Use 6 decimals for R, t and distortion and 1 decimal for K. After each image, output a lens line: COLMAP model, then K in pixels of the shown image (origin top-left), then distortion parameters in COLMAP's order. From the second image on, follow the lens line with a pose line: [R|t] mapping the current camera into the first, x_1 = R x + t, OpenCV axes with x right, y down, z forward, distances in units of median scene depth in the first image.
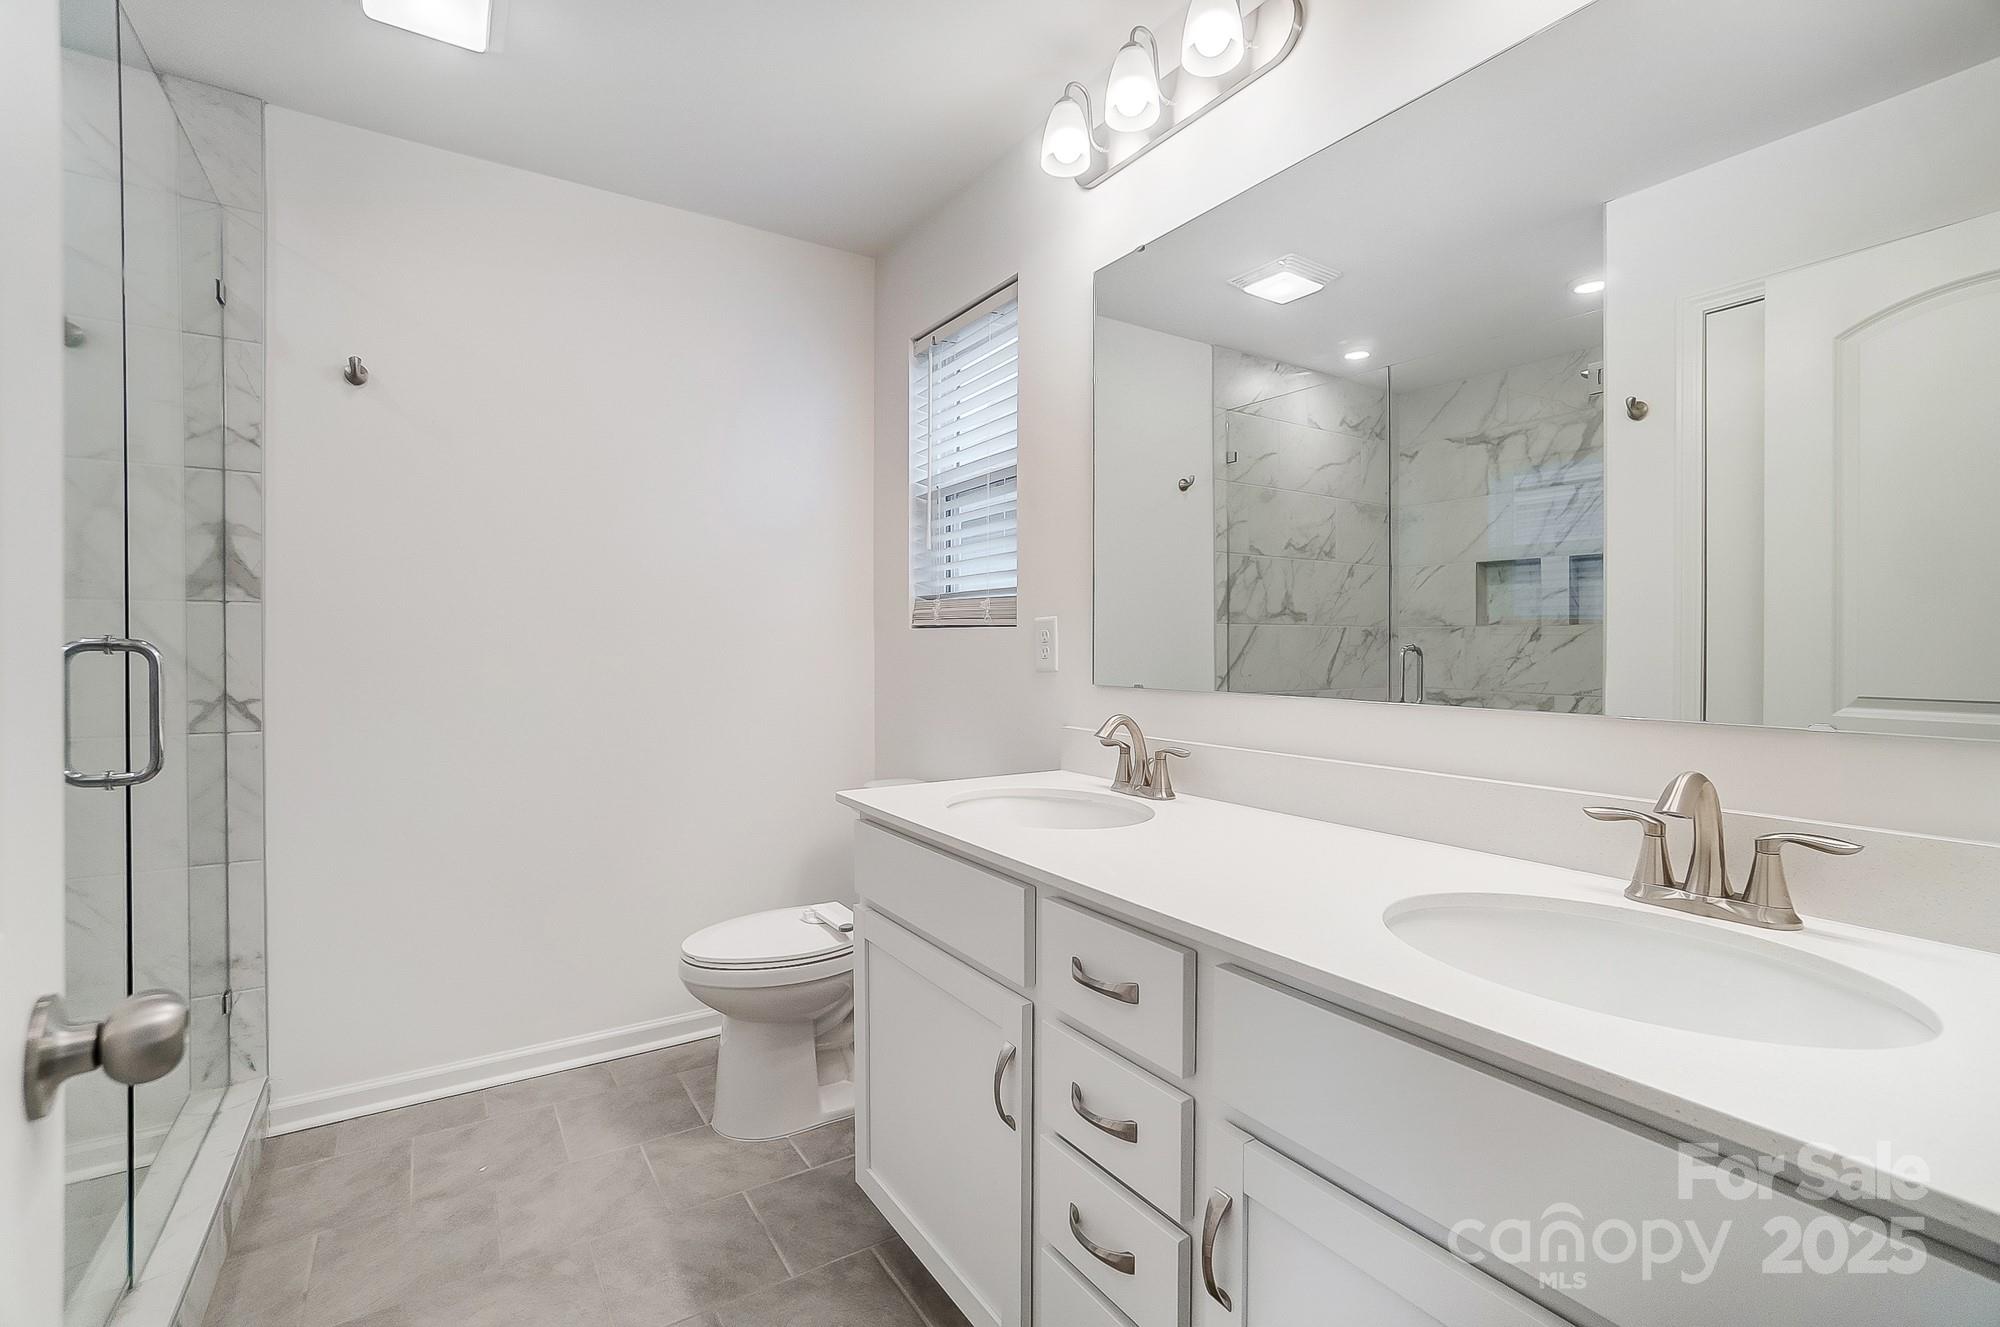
lens RADIAL K [[897.3, 0, 992.4], [0, 897.3, 654.3], [0, 0, 1]] dist [-0.042499, 0.018662]
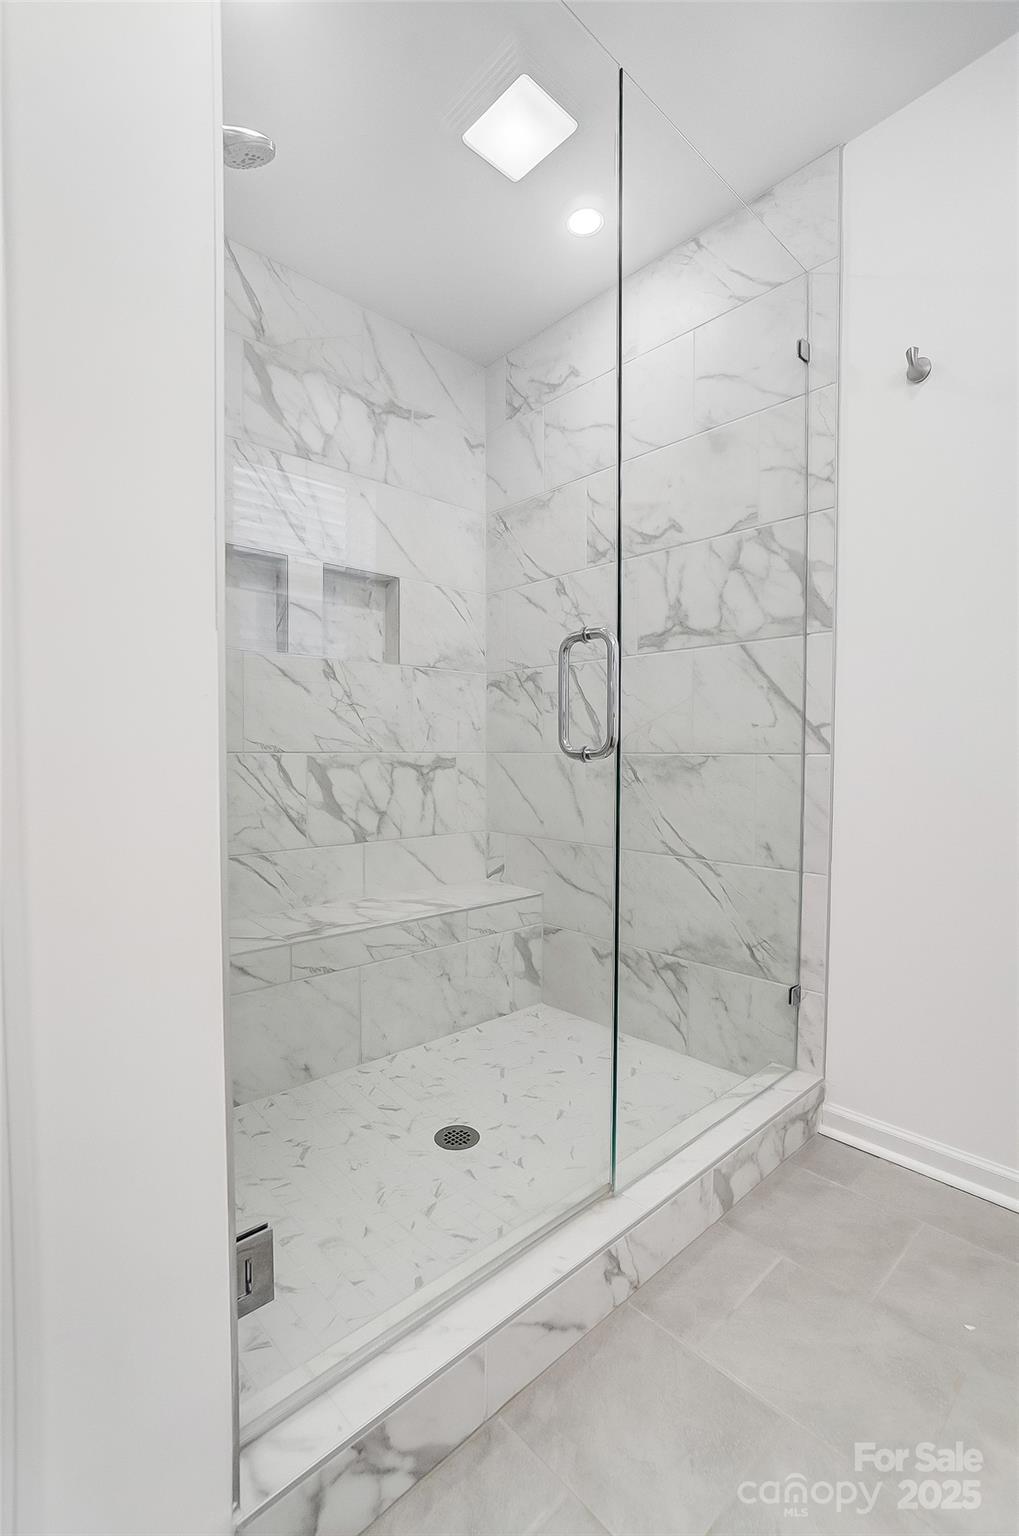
lens RADIAL K [[689.2, 0, 508.6], [0, 689.2, 777.4], [0, 0, 1]] dist [-0.042499, 0.018662]
pose [[0.168420, 0.037581, -0.984999, -0.089078], [-0.011220, 0.999281, 0.036207, 0.091196], [0.985651, 0.004954, 0.168721, 0.486514]]
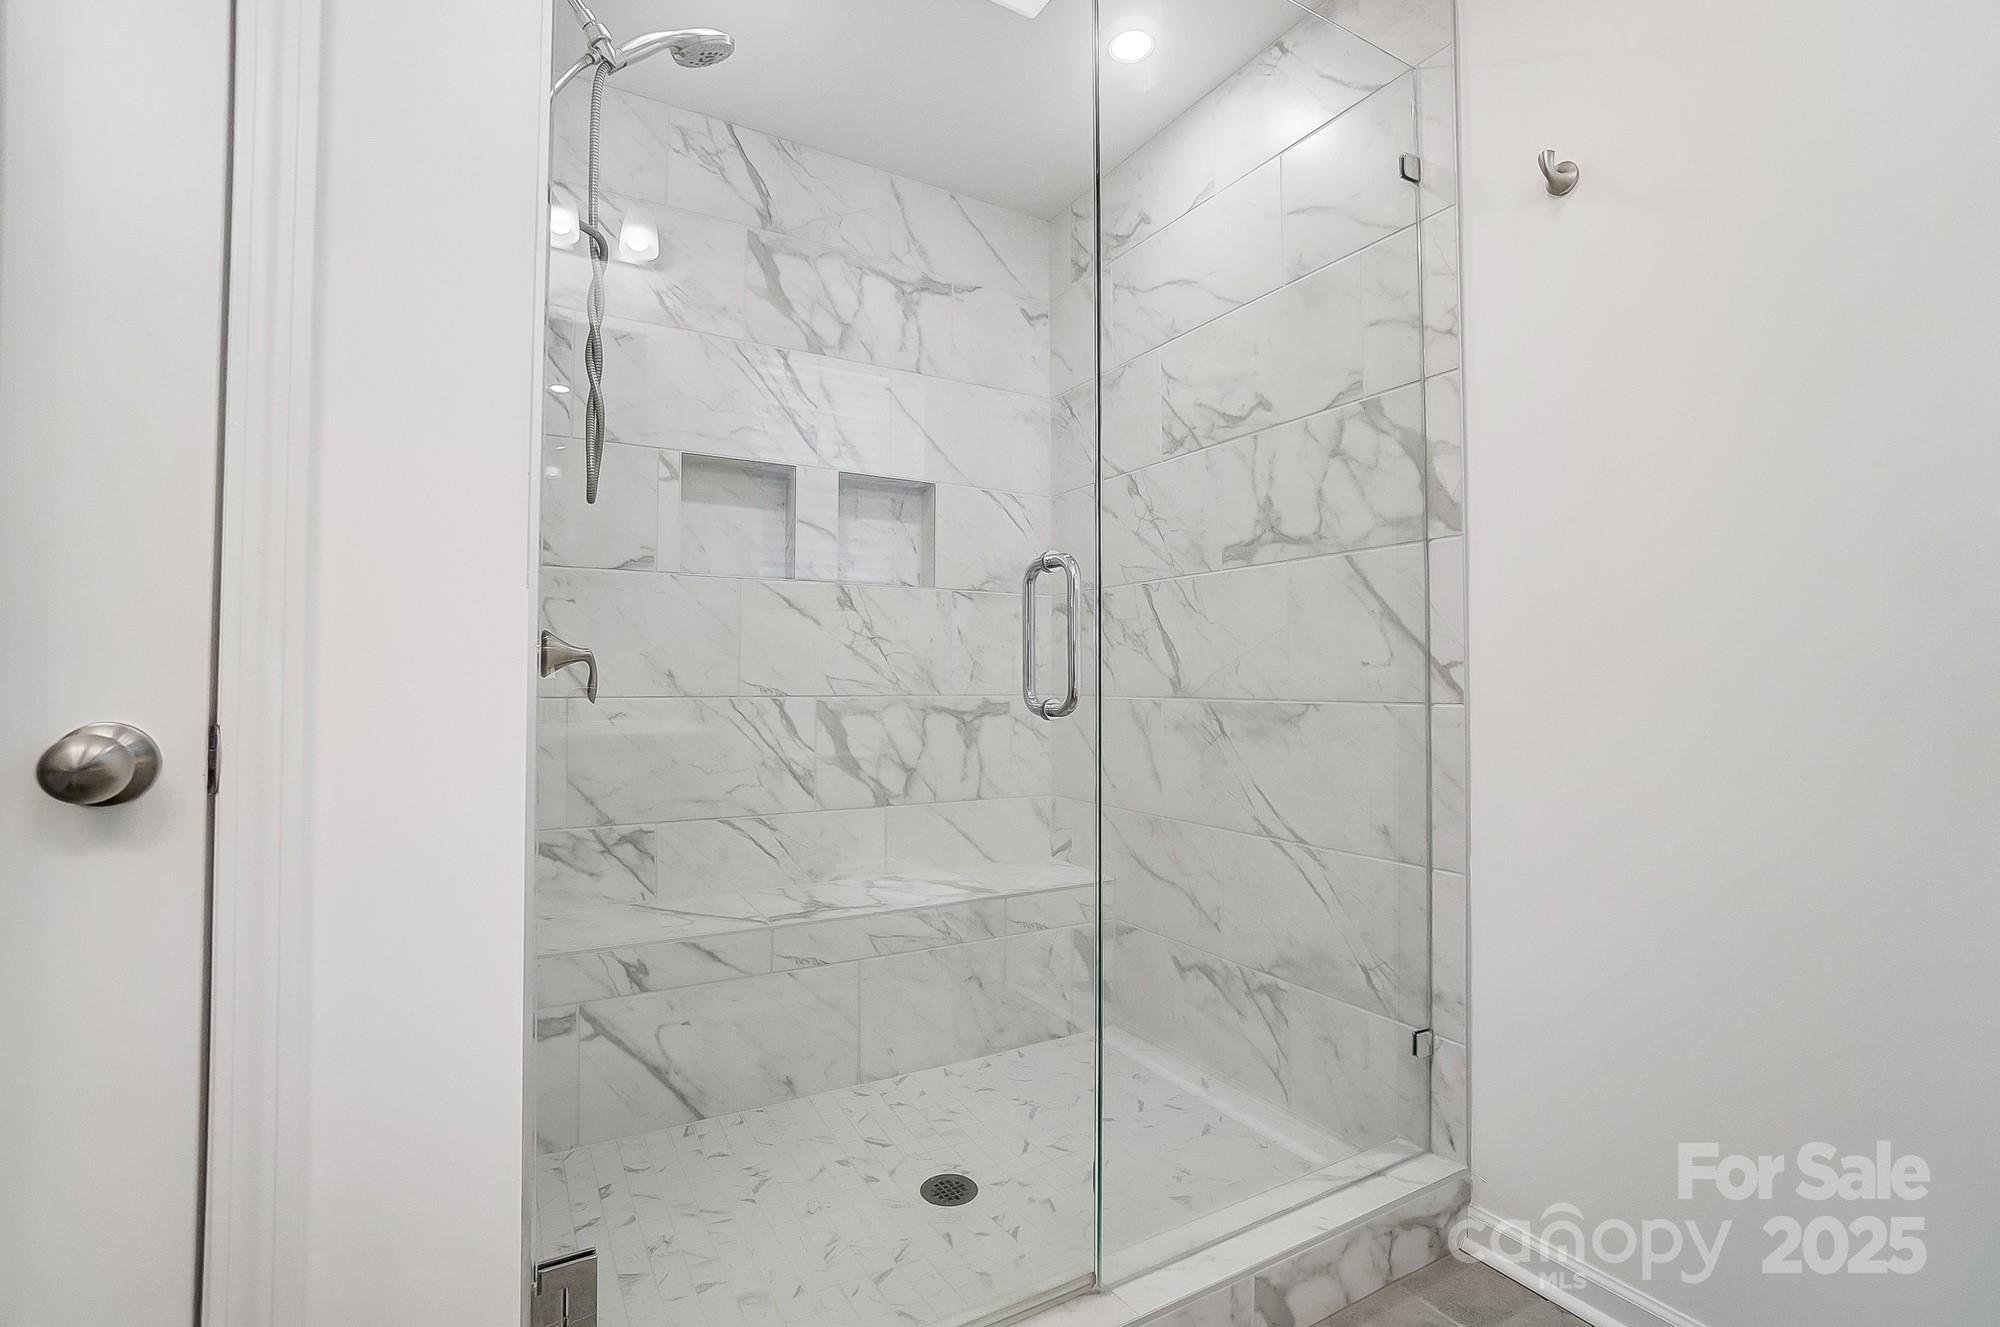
lens RADIAL K [[897.3, 0, 992.4], [0, 897.3, 654.3], [0, 0, 1]] dist [-0.042499, 0.018662]
pose [[-0.054140, -0.030623, -0.998064, -0.043299], [-0.011989, 0.999478, -0.030016, 0.073140], [0.998461, 0.010341, -0.054479, 0.641905]]
